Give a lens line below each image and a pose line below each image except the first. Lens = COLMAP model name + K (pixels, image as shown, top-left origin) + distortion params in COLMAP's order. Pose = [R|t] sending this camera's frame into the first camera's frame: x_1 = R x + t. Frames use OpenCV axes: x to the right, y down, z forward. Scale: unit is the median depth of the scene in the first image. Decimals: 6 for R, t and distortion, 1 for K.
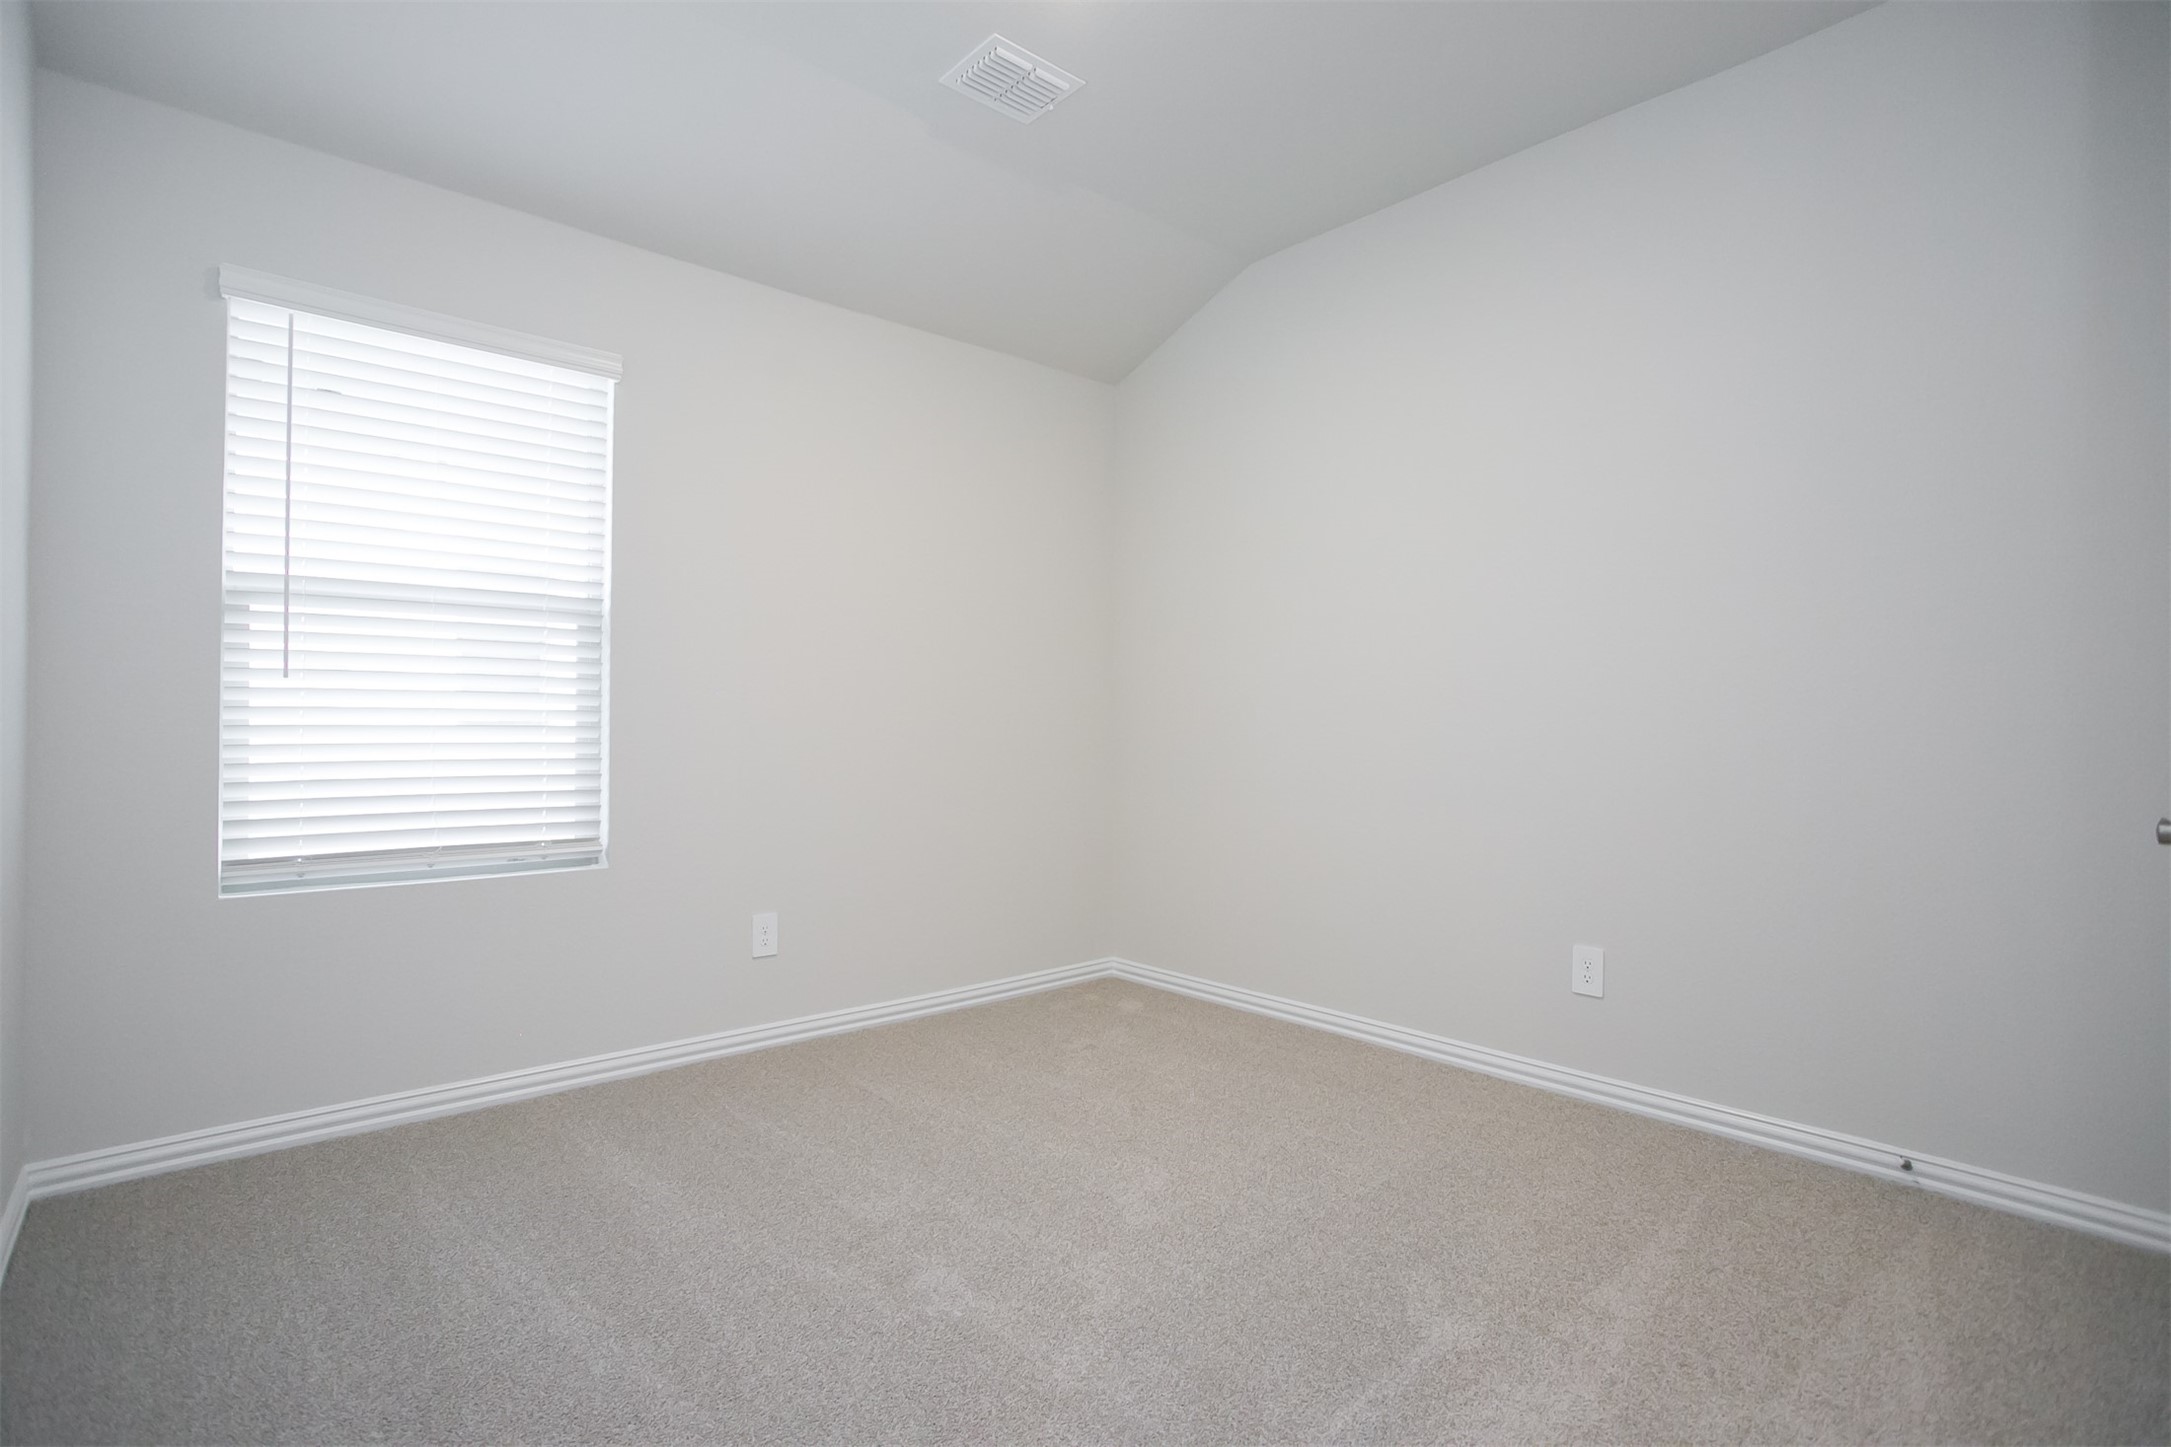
lens RADIAL K [[991.6, 0, 1084.6], [0, 991.6, 738.1], [0, 0, 1]] dist [-0.049485, 0.022322]
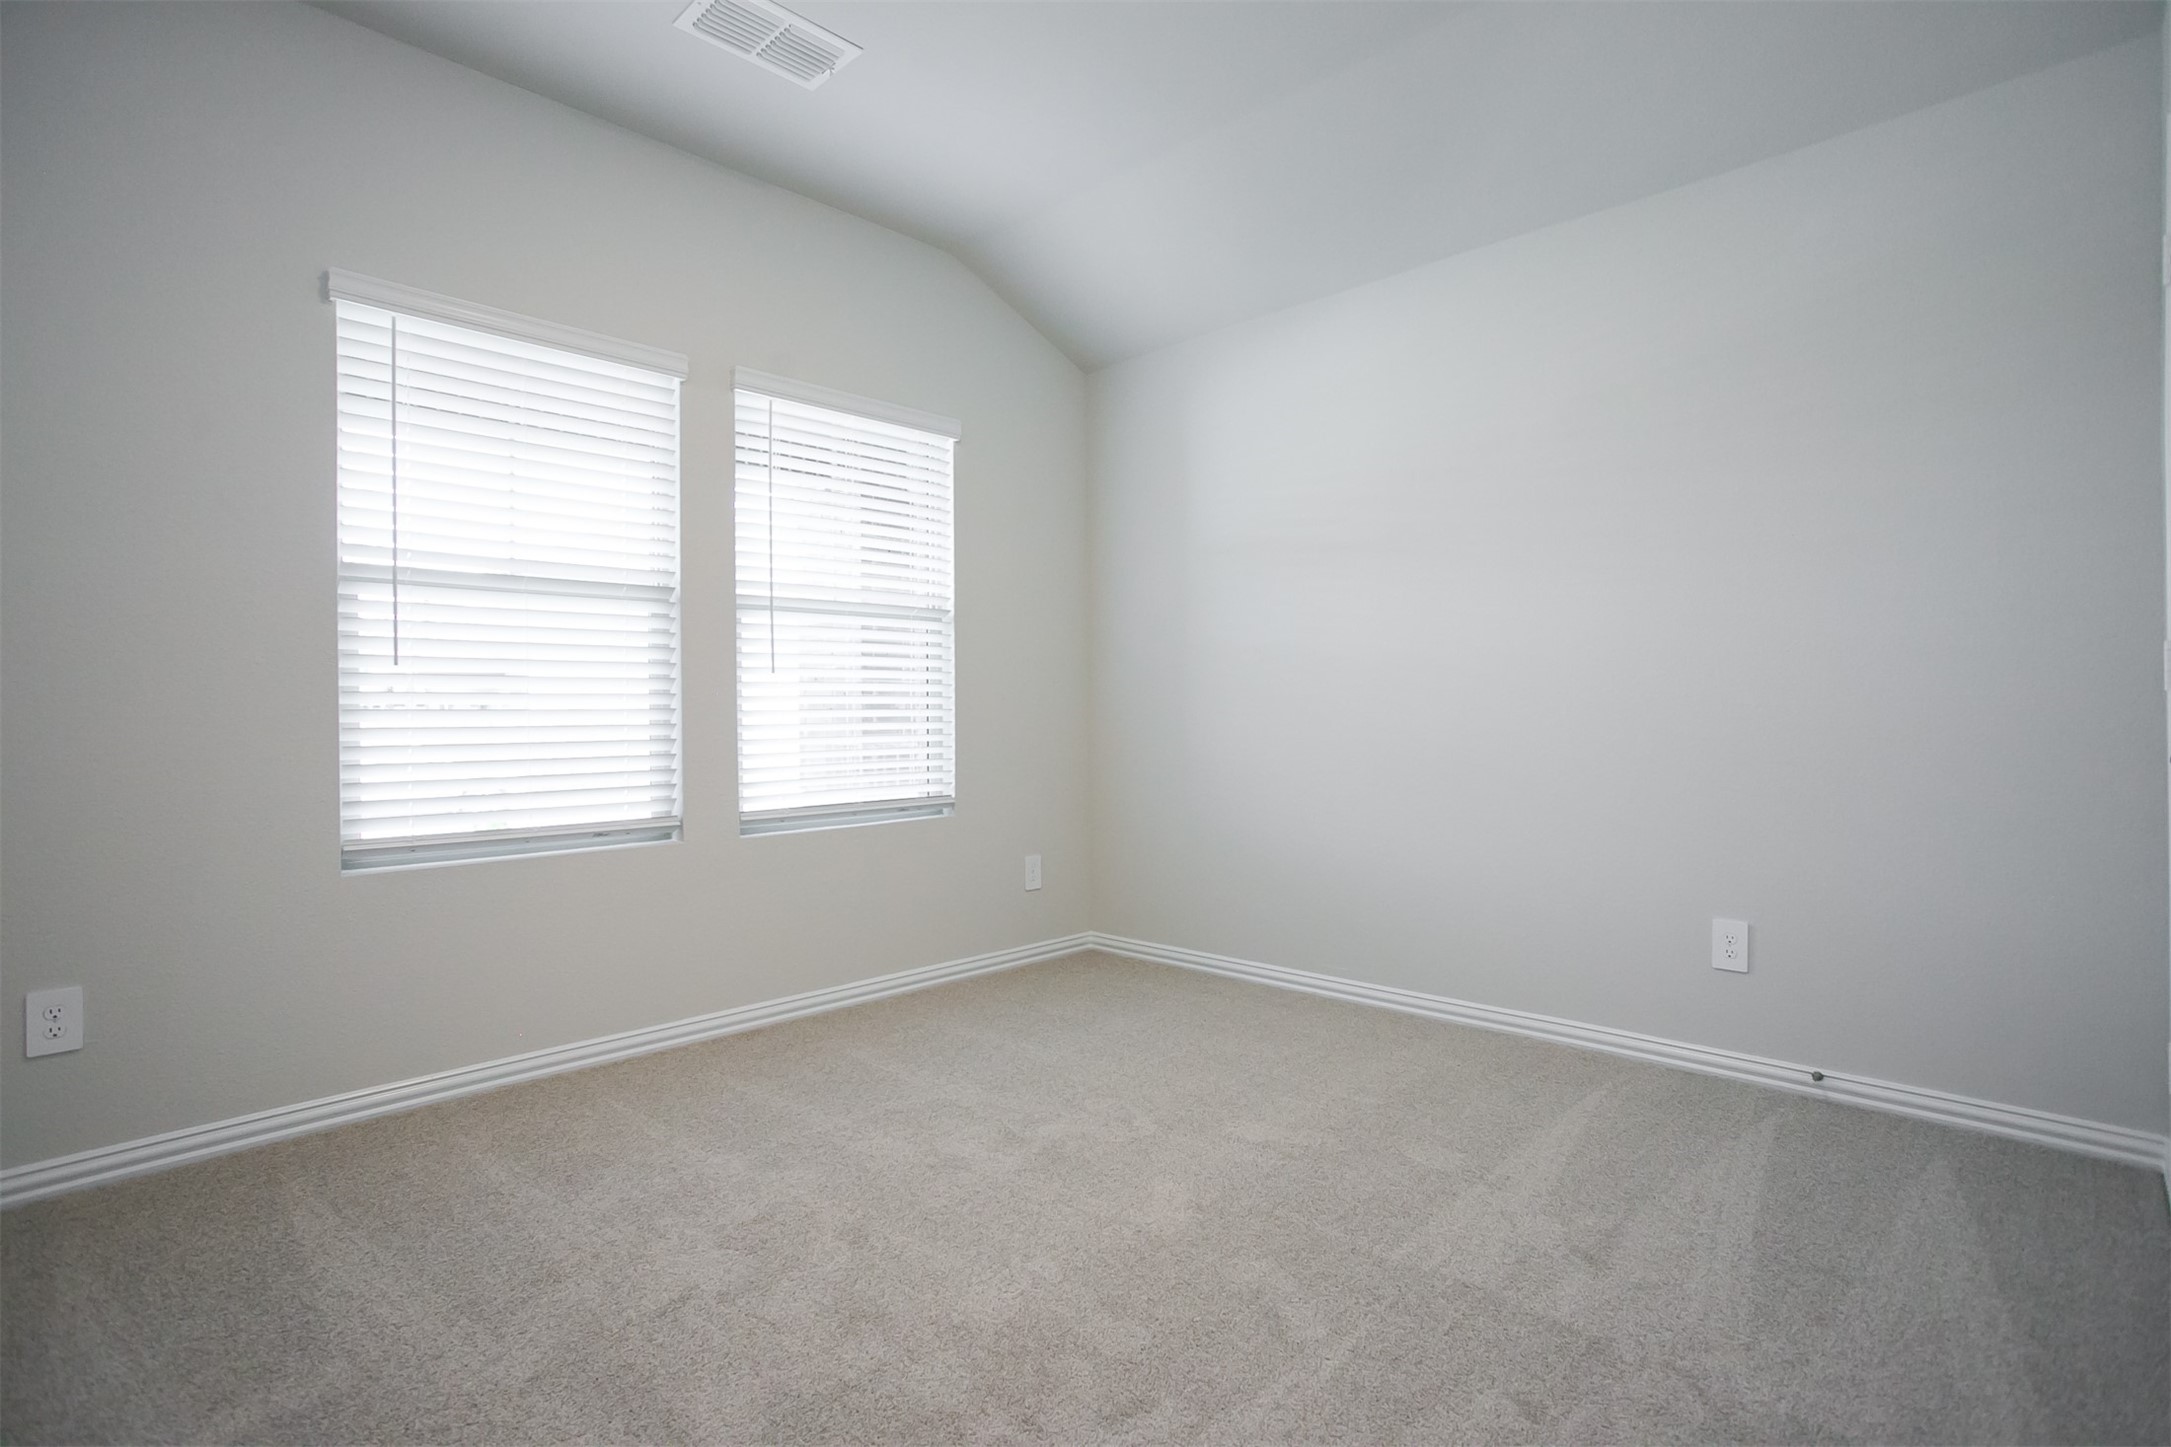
lens RADIAL K [[1030.4, 0, 1086.3], [0, 1030.4, 713.2], [0, 0, 1]] dist [-0.052832, 0.025907]
pose [[0.995110, -0.007890, 0.098460, -0.190718], [0.008205, 0.999962, -0.002795, -0.000029], [-0.098434, 0.003589, 0.995137, -0.159043]]
